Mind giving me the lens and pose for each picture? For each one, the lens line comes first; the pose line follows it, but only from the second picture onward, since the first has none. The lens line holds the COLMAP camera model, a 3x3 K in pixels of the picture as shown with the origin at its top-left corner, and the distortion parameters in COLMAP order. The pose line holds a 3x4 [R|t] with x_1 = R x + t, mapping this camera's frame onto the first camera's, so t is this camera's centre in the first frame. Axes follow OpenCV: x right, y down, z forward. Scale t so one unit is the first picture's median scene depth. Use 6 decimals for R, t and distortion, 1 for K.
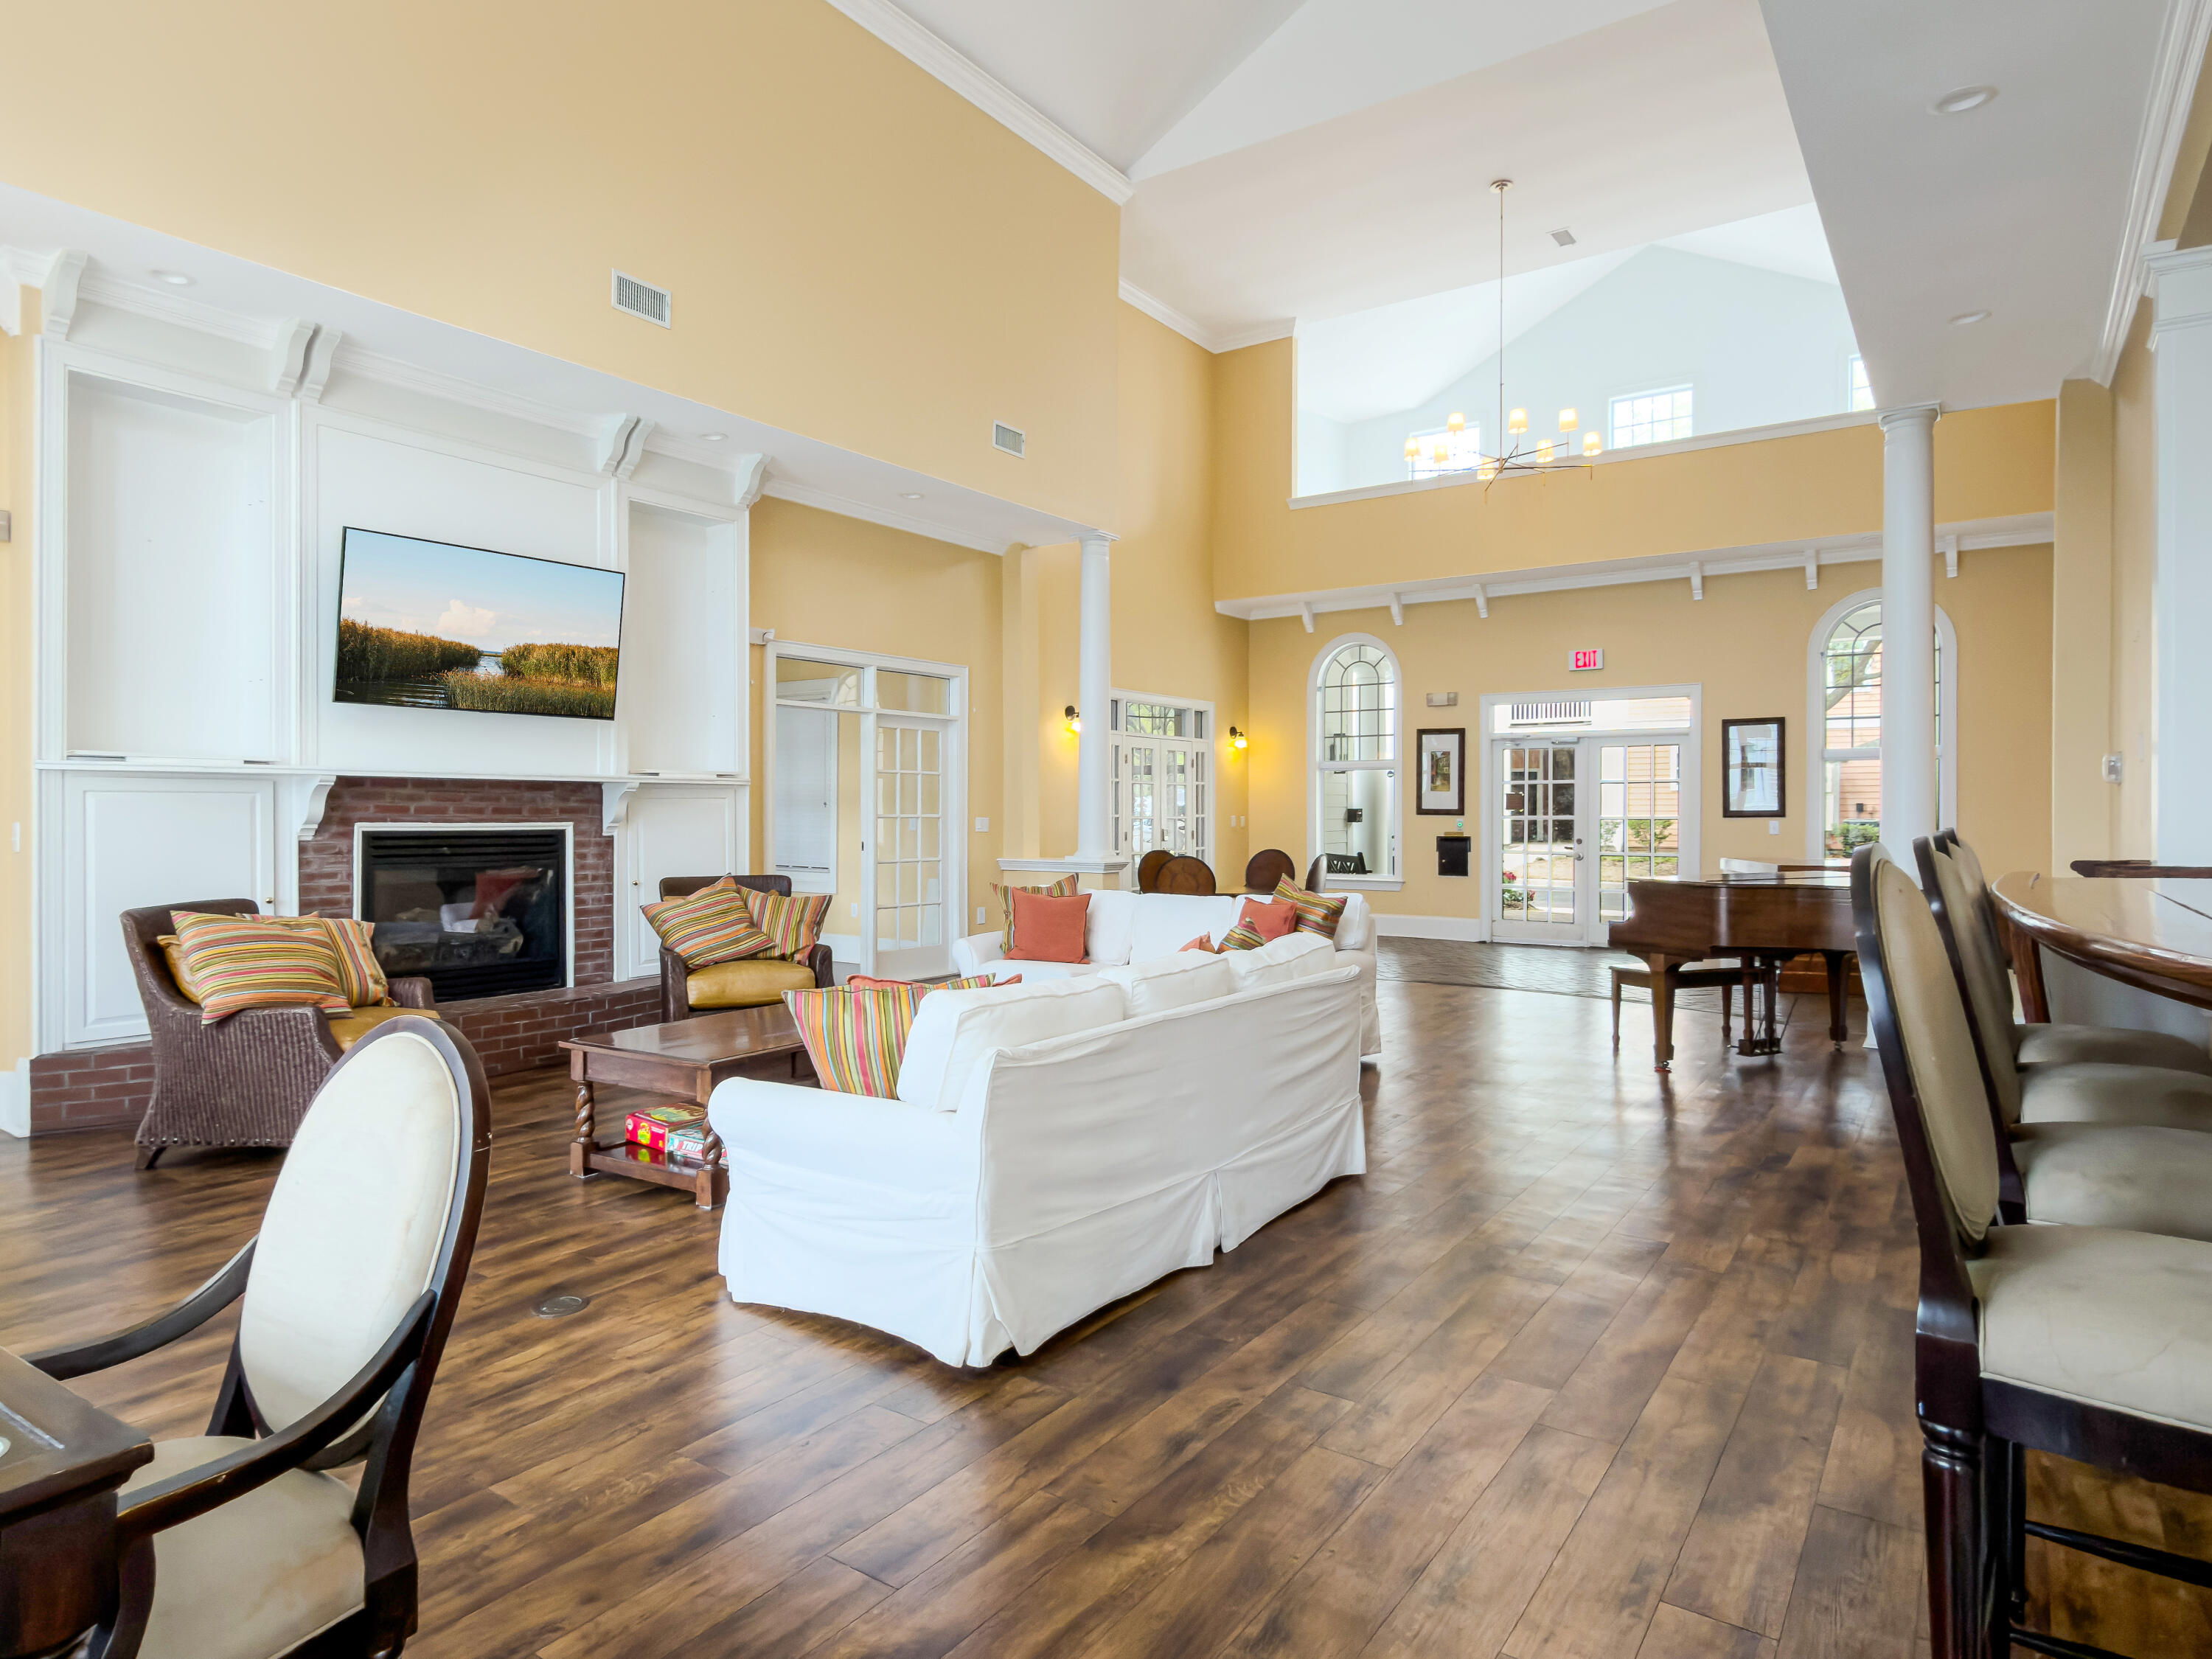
lens RADIAL K [[1288.7, 0, 1106.0], [0, 1288.7, 829.5], [0, 0, 1]] dist [0.002687, 0.000422]
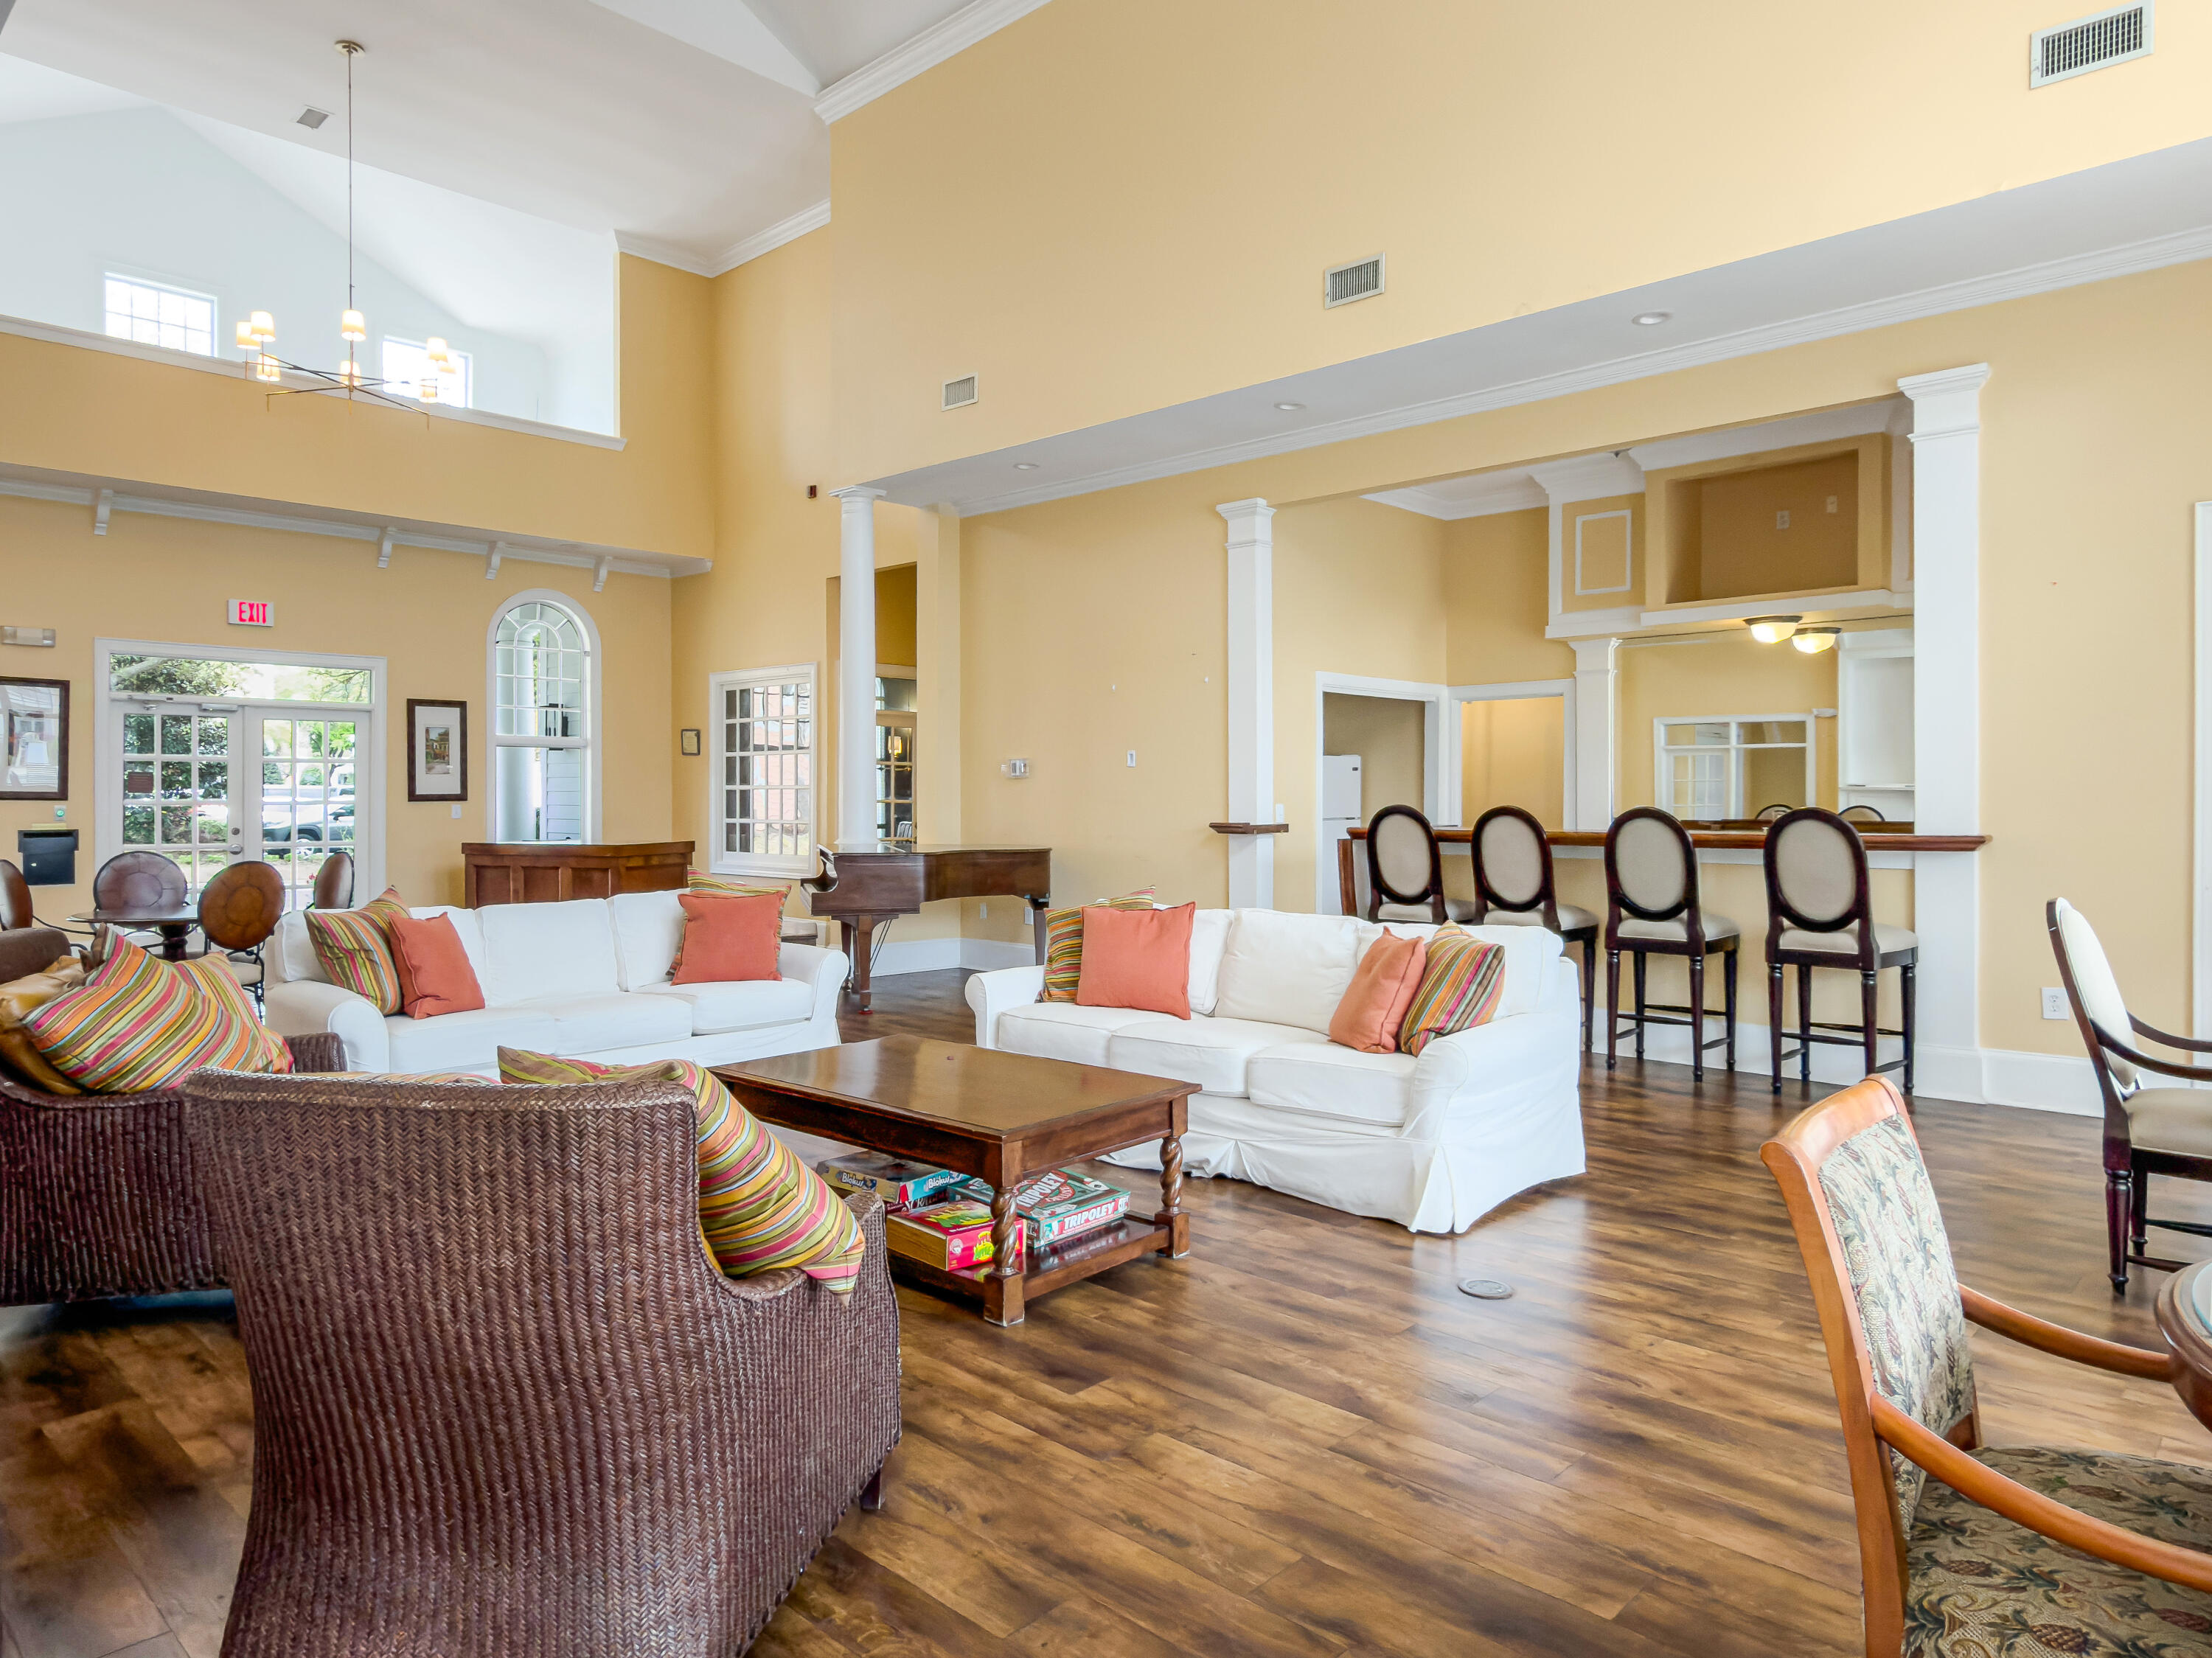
lens RADIAL K [[1396.1, 0, 1106.0], [0, 1396.1, 829.0], [0, 0, 1]] dist [0.001326, -0.000267]
pose [[0.155093, -0.024911, 0.987586, -0.464681], [0.011053, 0.999663, 0.023480, -0.007625], [-0.987838, 0.007274, 0.155316, 0.334913]]
